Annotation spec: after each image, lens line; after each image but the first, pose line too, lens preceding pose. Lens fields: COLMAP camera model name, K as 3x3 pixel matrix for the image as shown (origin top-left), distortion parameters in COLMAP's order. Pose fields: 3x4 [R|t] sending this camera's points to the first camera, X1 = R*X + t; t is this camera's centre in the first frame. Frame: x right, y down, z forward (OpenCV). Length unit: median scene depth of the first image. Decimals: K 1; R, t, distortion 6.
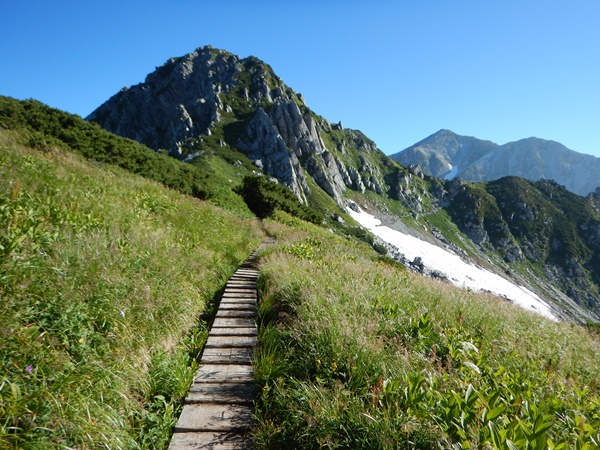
lens RADIAL K [[430.6, 0, 299.7], [0, 430.6, 225.0], [0, 0, 1]] dist [0.036778, 0.006694]
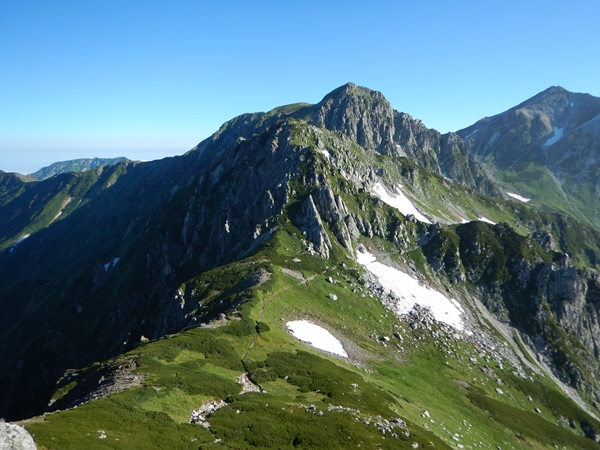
lens RADIAL K [[430.6, 0, 295.6], [0, 430.6, 223.4], [0, 0, 1]] dist [0.036778, 0.006694]
pose [[0.966196, -0.002633, -0.257796, 0.297285], [0.029634, 0.994454, 0.100909, -0.311188], [0.256101, -0.105137, 0.960915, -0.713353]]
